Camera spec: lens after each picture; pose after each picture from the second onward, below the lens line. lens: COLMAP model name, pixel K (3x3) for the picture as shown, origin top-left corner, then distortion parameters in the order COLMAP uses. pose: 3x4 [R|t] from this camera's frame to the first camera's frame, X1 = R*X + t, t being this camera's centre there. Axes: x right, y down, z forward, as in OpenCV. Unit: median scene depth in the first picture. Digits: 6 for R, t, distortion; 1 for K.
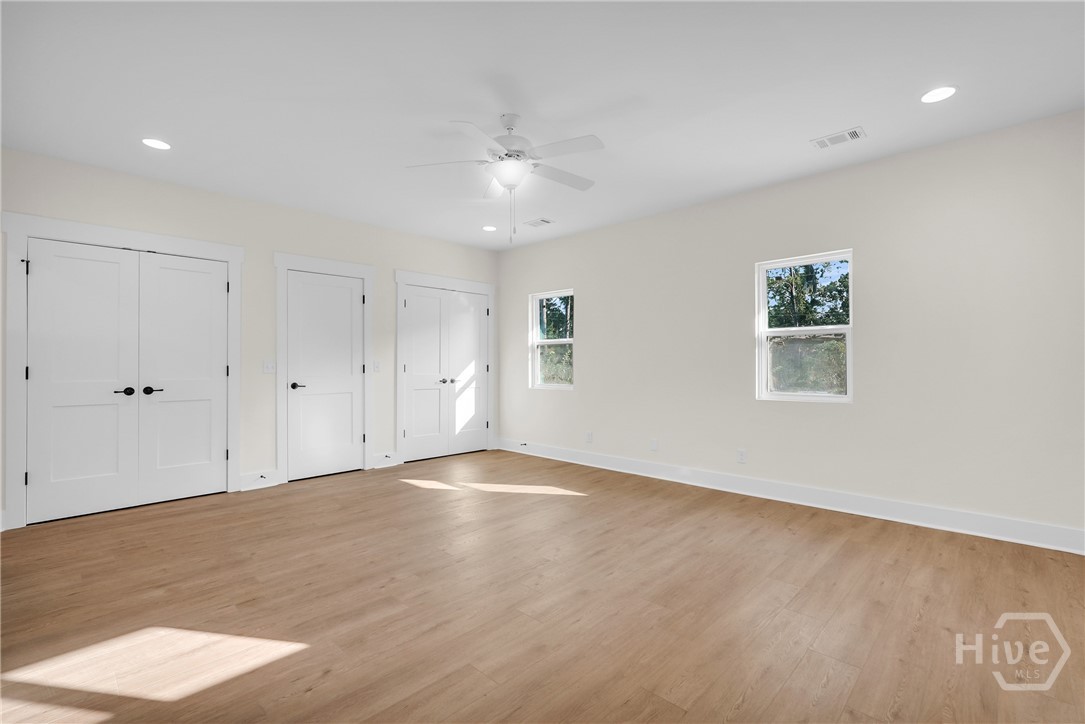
lens RADIAL K [[484.8, 0, 544.6], [0, 484.8, 363.7], [0, 0, 1]] dist [0.001775, 0.000852]
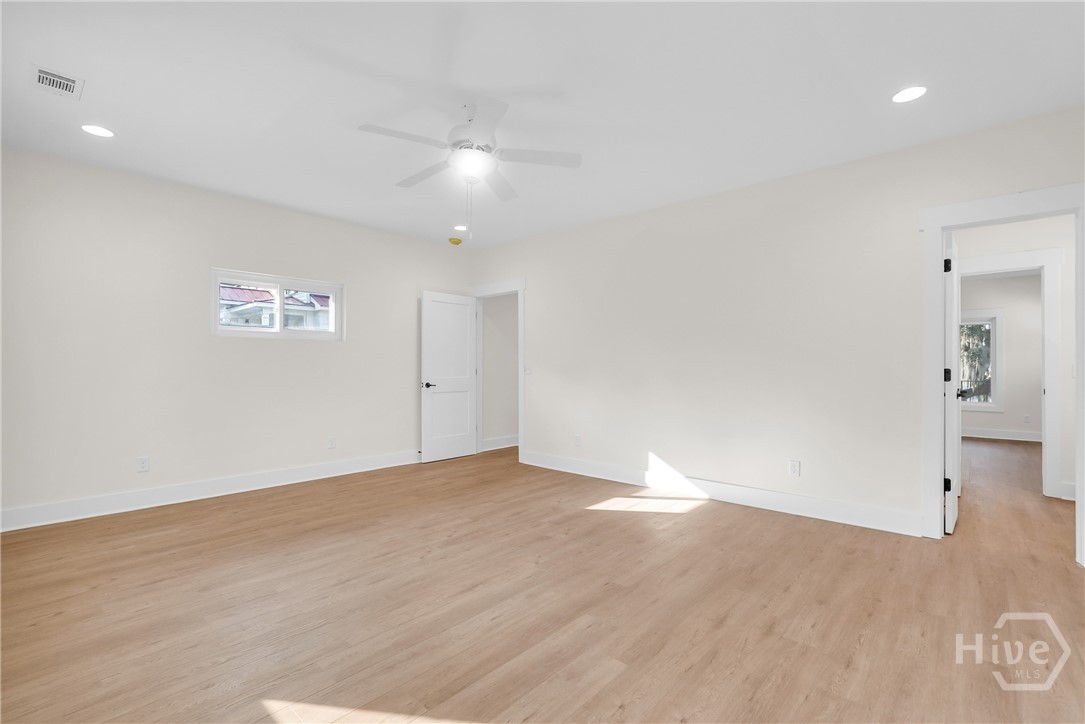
lens RADIAL K [[484.8, 0, 544.6], [0, 484.8, 363.7], [0, 0, 1]] dist [0.001775, 0.000852]
pose [[-0.999390, 0.000569, -0.034926, -0.195914], [0.000744, 0.999987, -0.005000, -0.000675], [0.034923, -0.005023, -0.999377, 2.121592]]
